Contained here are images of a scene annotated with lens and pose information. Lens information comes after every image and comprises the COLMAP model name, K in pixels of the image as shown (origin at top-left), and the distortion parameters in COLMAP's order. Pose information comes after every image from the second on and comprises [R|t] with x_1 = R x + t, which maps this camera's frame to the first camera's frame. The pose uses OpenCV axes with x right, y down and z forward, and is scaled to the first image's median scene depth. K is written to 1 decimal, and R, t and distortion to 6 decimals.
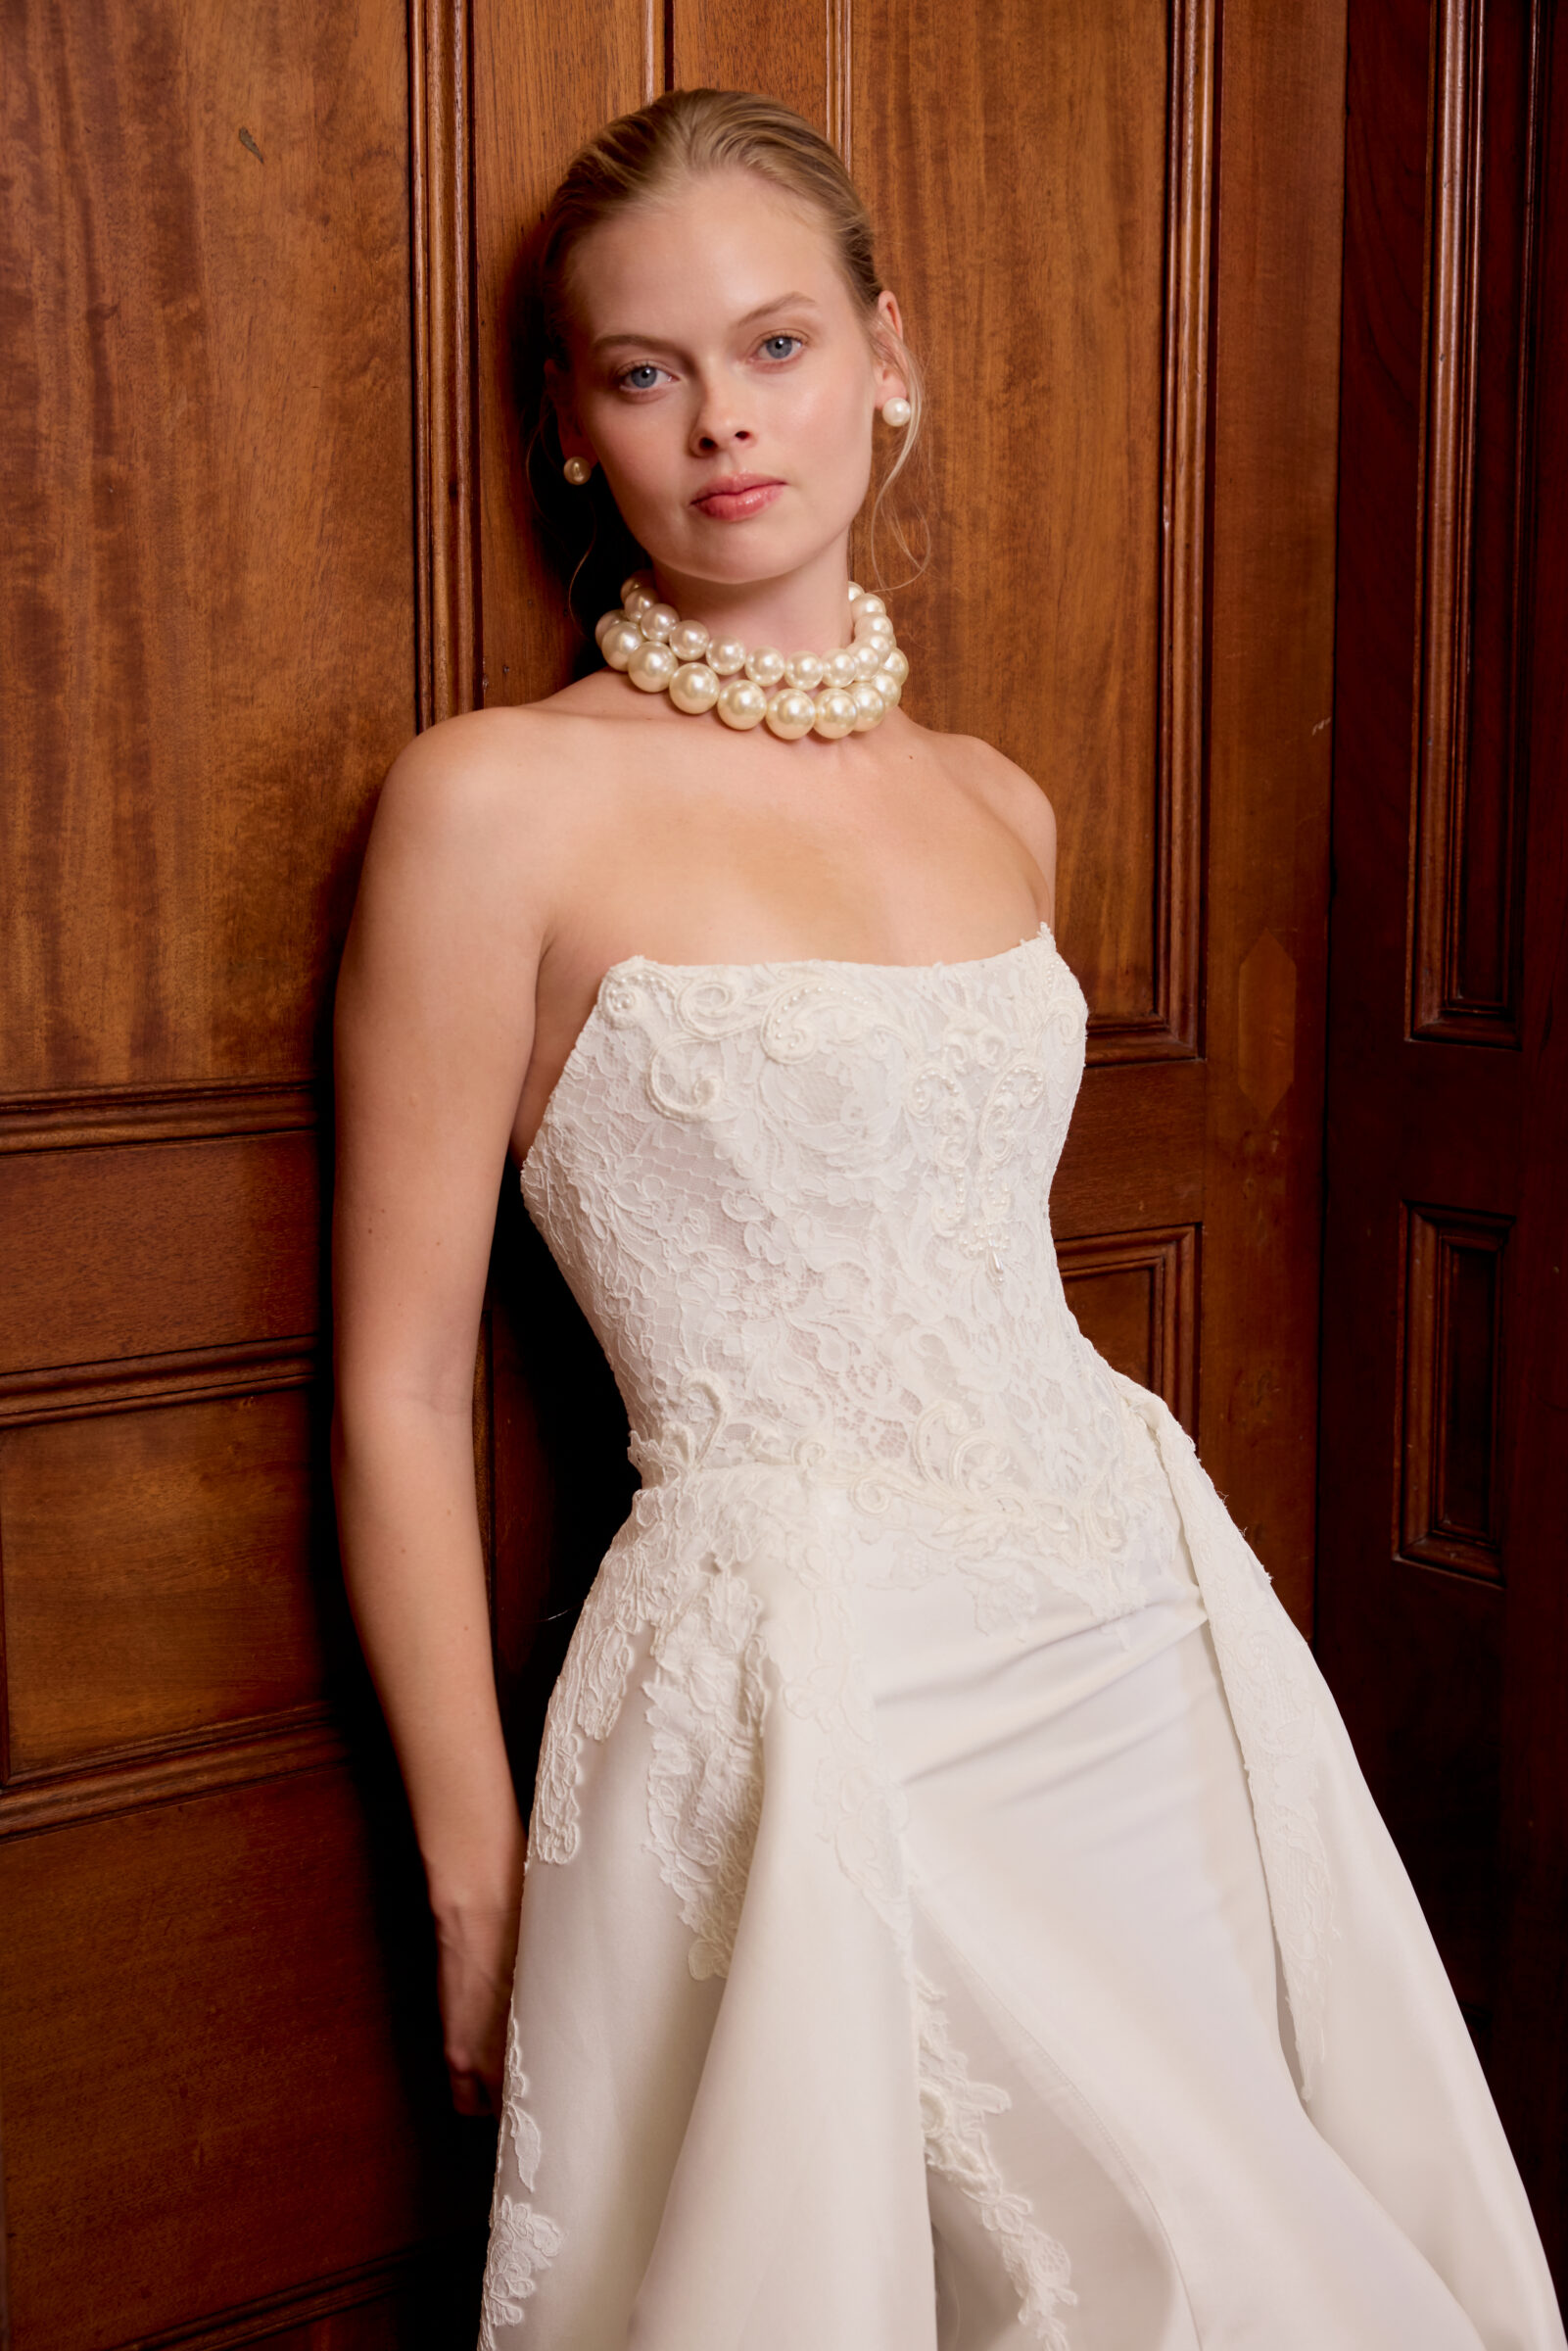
lens RADIAL K [[3088.6, 0, 839.4], [0, 3088.6, 1184.8], [0, 0, 1]] dist [-0.033749, 0.035844]
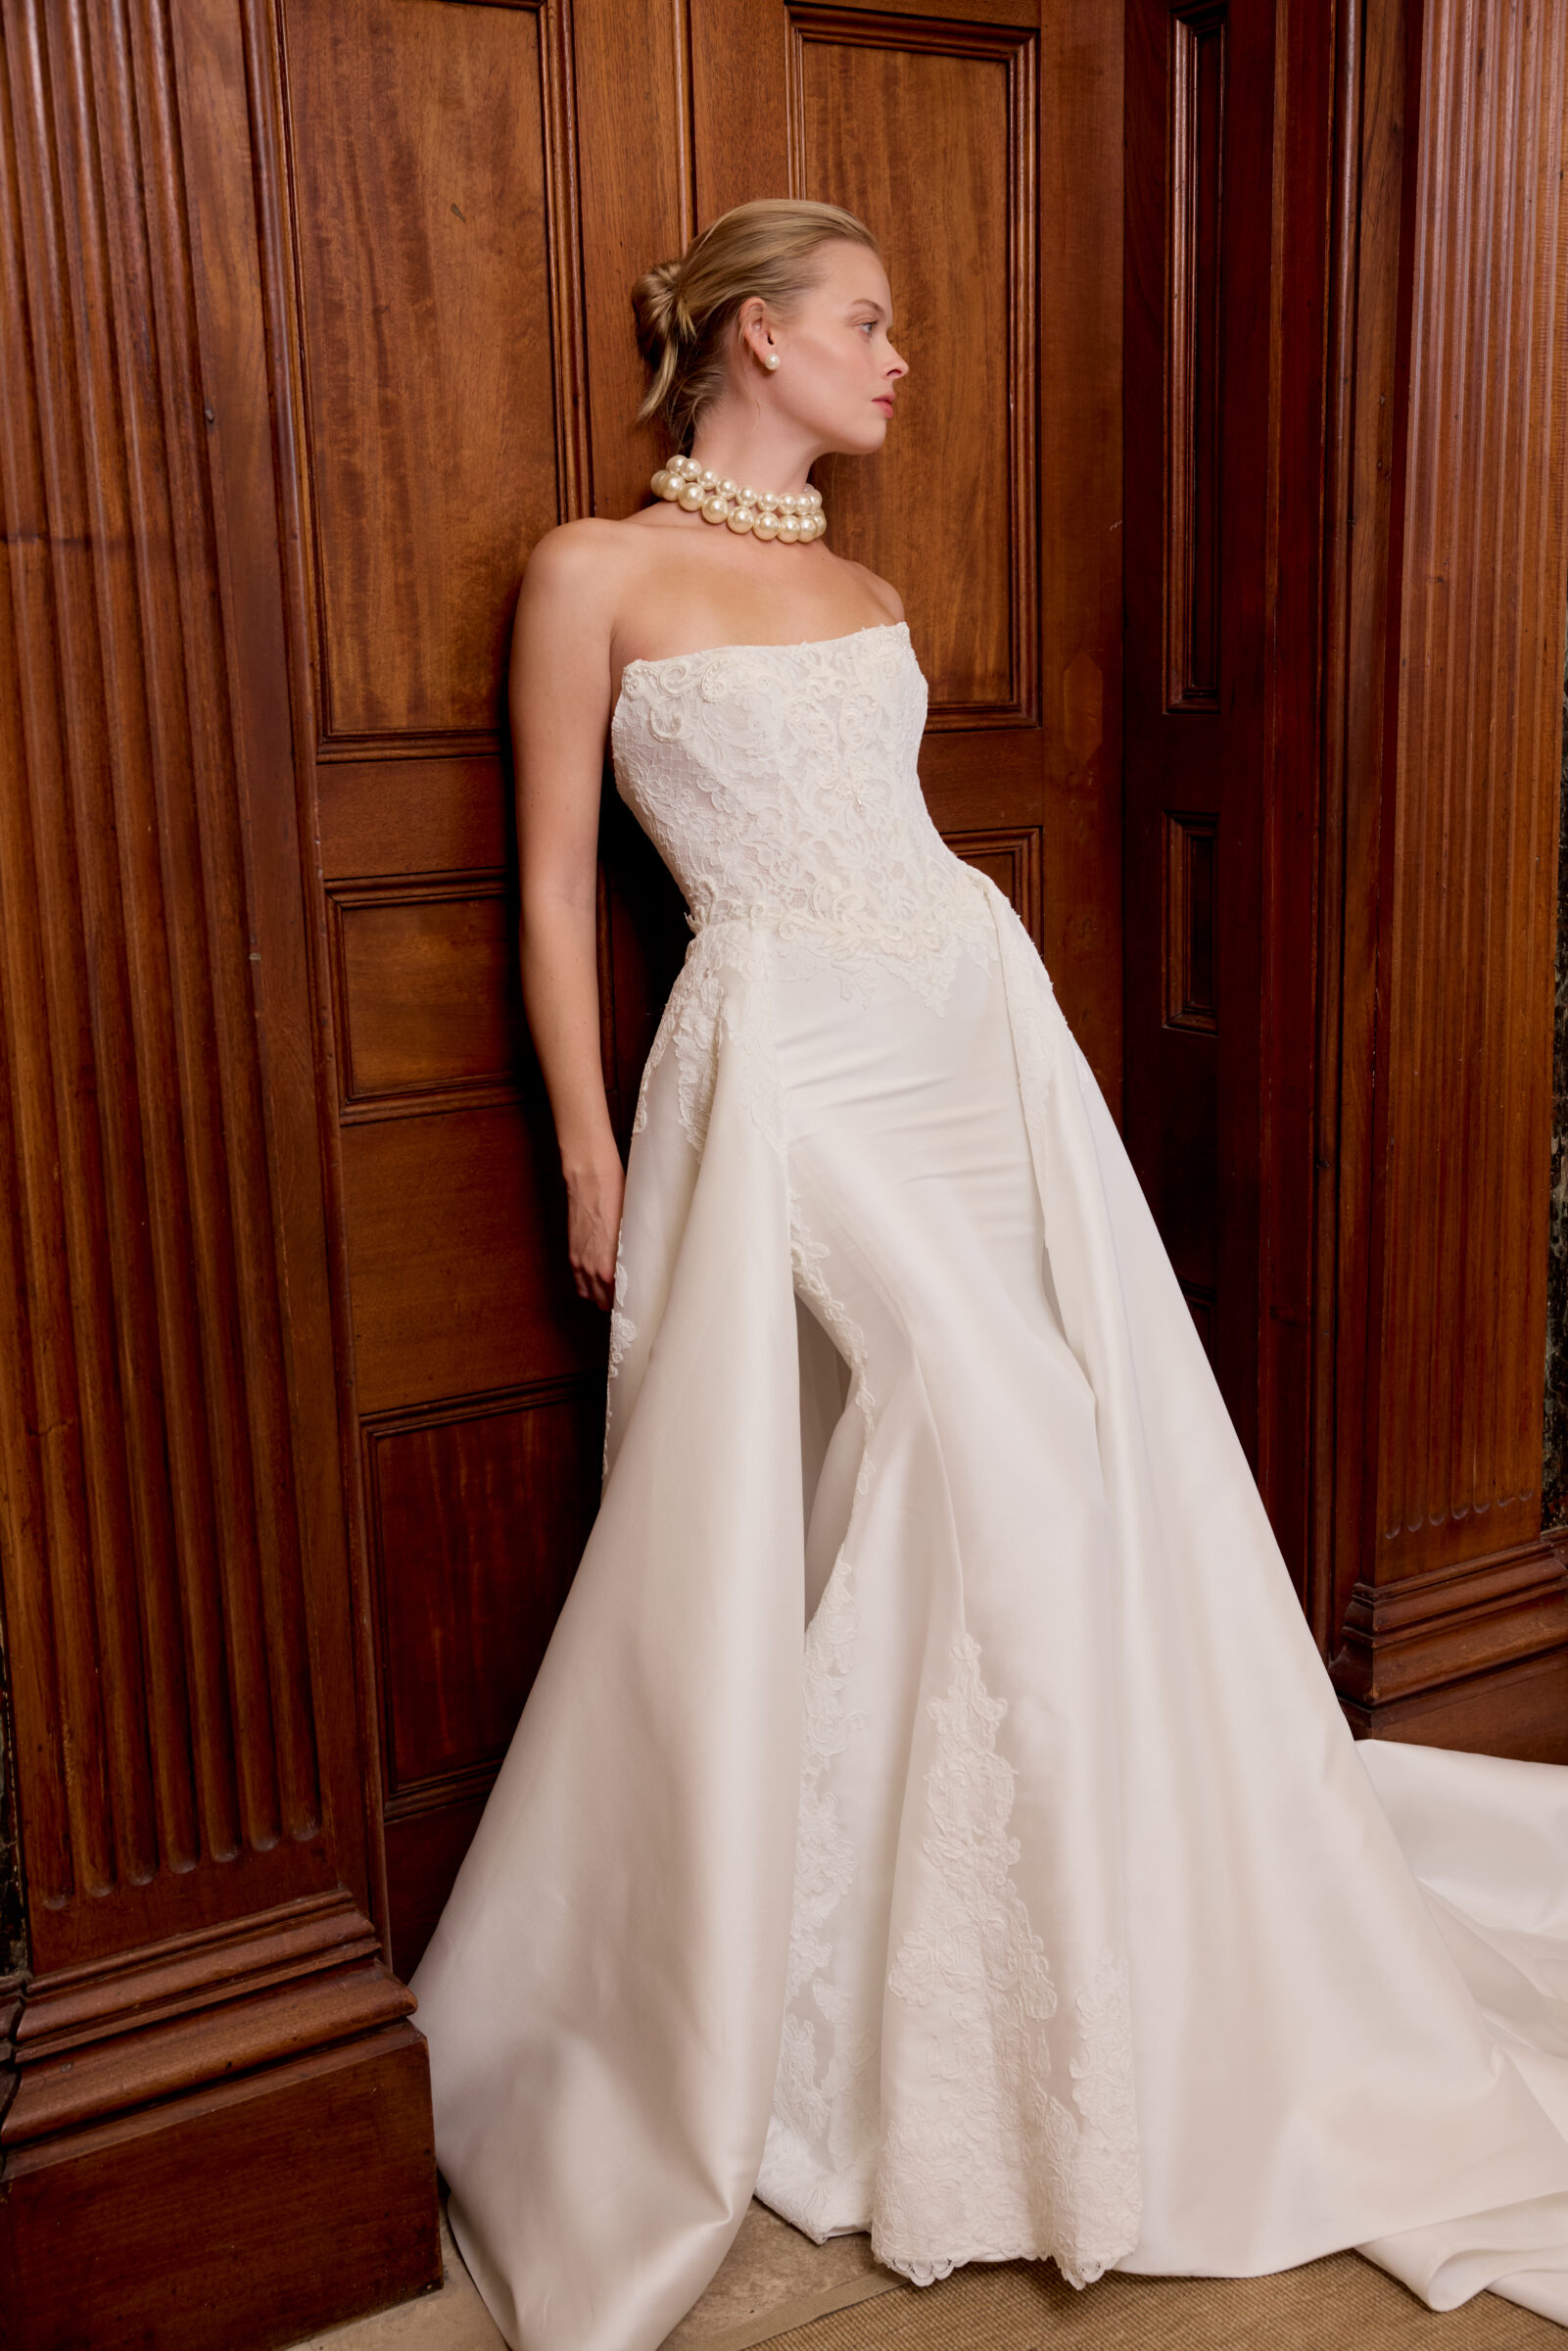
lens RADIAL K [[2540.8, 0, 784.0], [0, 2540.8, 1175.5], [0, 0, 1]] dist [0.012652, 0.059140]
pose [[0.992289, 0.000018, -0.123948, 0.186844], [0.009338, 0.997147, 0.074907, 0.122626], [0.123595, -0.075487, 0.989457, -0.520094]]
